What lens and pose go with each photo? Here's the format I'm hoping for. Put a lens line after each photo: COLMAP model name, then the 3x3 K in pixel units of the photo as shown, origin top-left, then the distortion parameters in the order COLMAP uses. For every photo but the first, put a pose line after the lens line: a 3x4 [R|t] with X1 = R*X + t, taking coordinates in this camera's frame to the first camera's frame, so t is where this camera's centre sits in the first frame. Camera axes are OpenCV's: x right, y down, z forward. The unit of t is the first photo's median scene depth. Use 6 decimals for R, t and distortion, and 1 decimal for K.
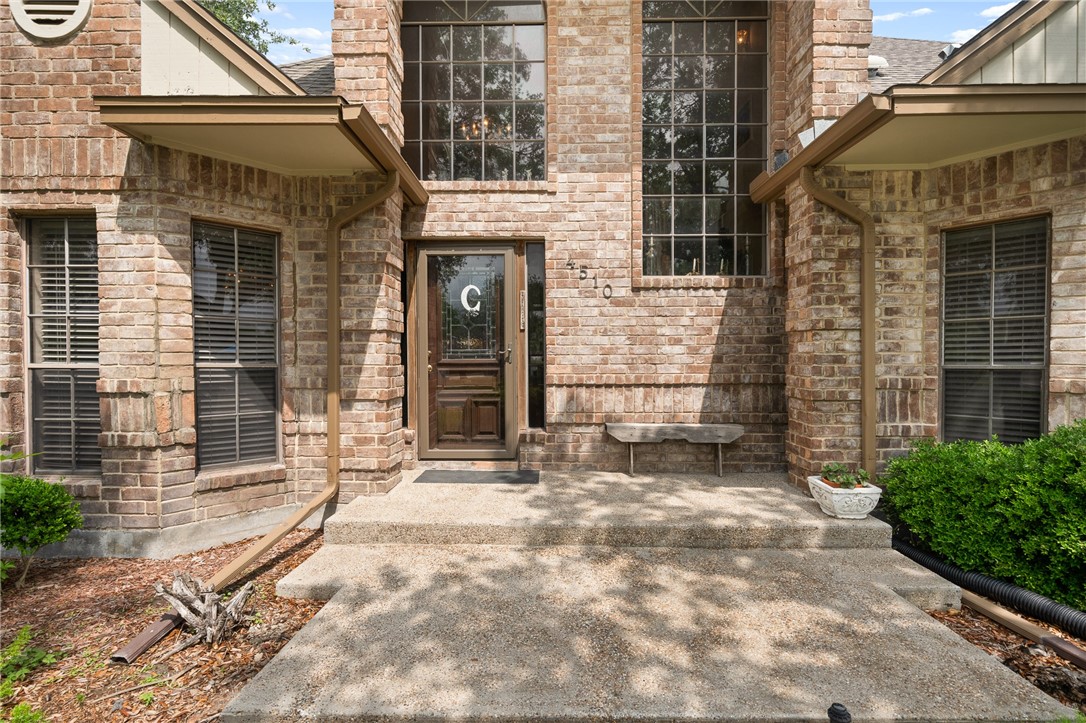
lens RADIAL K [[545.6, 0, 542.6], [0, 545.6, 357.9], [0, 0, 1]] dist [0.000554, 0.000157]
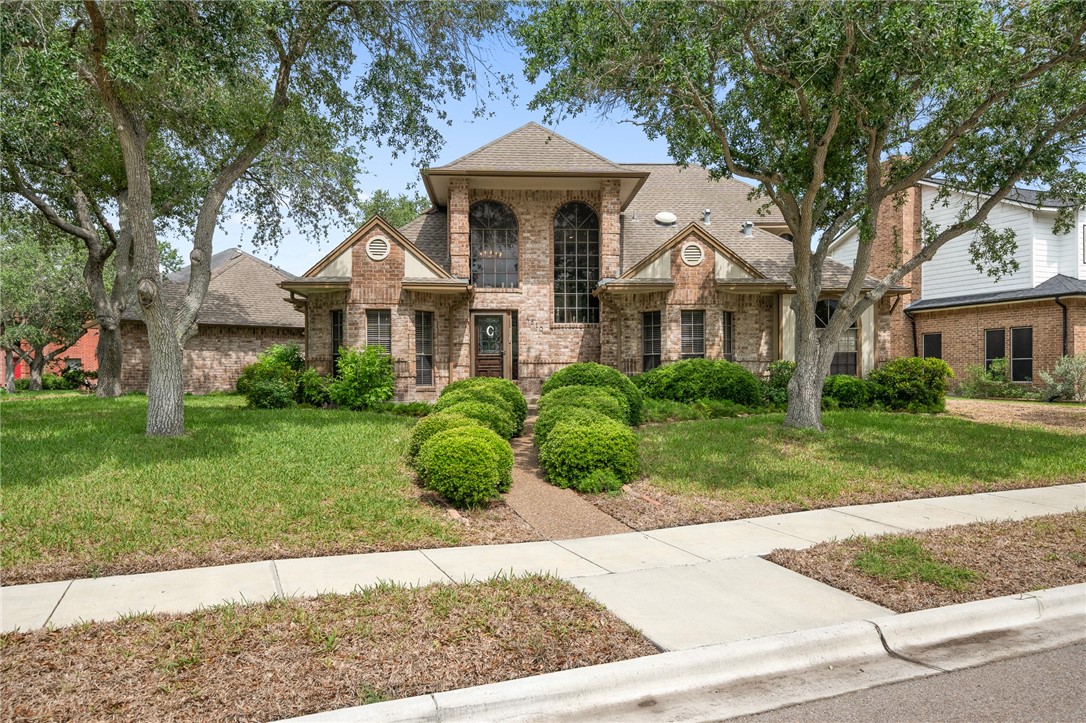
lens RADIAL K [[742.3, 0, 541.6], [0, 742.3, 363.2], [0, 0, 1]] dist [0.001596, 0.000990]
pose [[0.998293, -0.001082, 0.058388, -0.097849], [0.002156, 0.999830, -0.018333, 0.119934], [-0.058358, 0.018427, 0.998126, -2.749513]]
